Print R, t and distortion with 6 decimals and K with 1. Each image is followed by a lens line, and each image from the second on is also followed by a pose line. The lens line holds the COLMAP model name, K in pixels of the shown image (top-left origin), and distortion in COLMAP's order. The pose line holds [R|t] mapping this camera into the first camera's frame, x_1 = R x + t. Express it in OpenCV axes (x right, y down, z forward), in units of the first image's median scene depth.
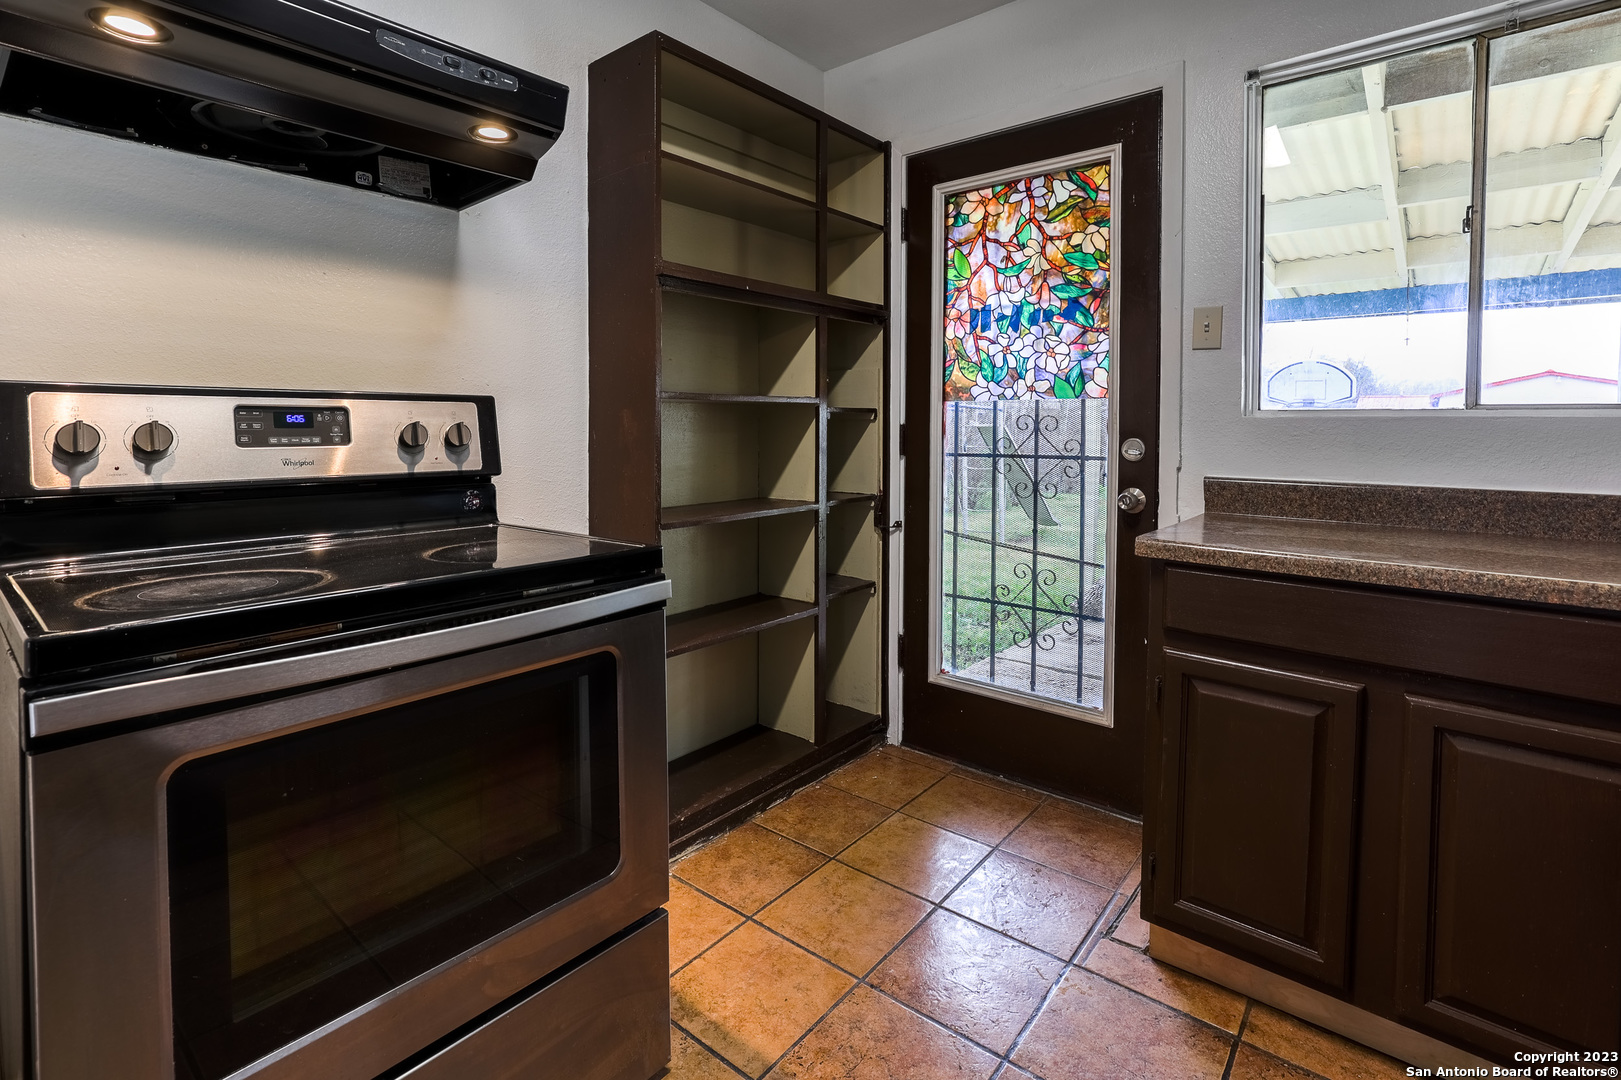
lens RADIAL K [[761.2, 0, 809.6], [0, 761.2, 440.2], [0, 0, 1]] dist [-0.011827, 0.005188]
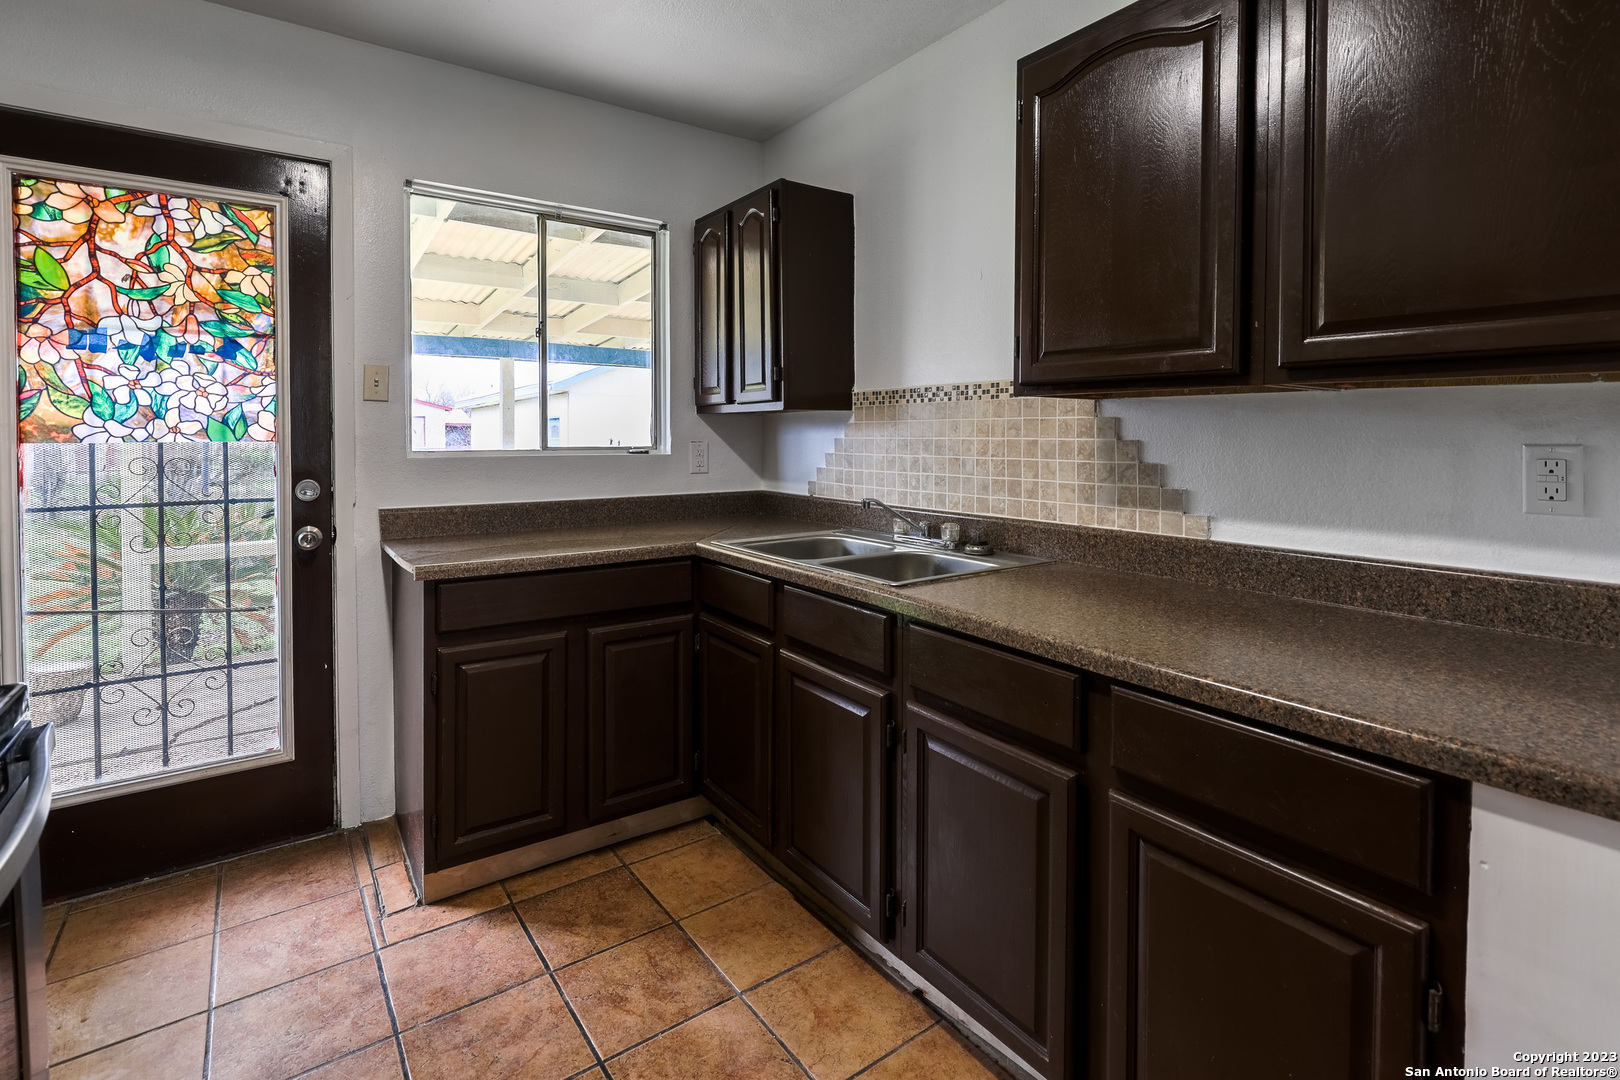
lens RADIAL K [[760.7, 0, 794.2], [0, 760.7, 447.8], [0, 0, 1]] dist [-0.011827, 0.005188]
pose [[0.274539, -0.021102, 0.961344, -0.380666], [0.024548, 0.999587, 0.014931, -0.043366], [-0.961262, 0.019500, 0.274944, 0.049888]]
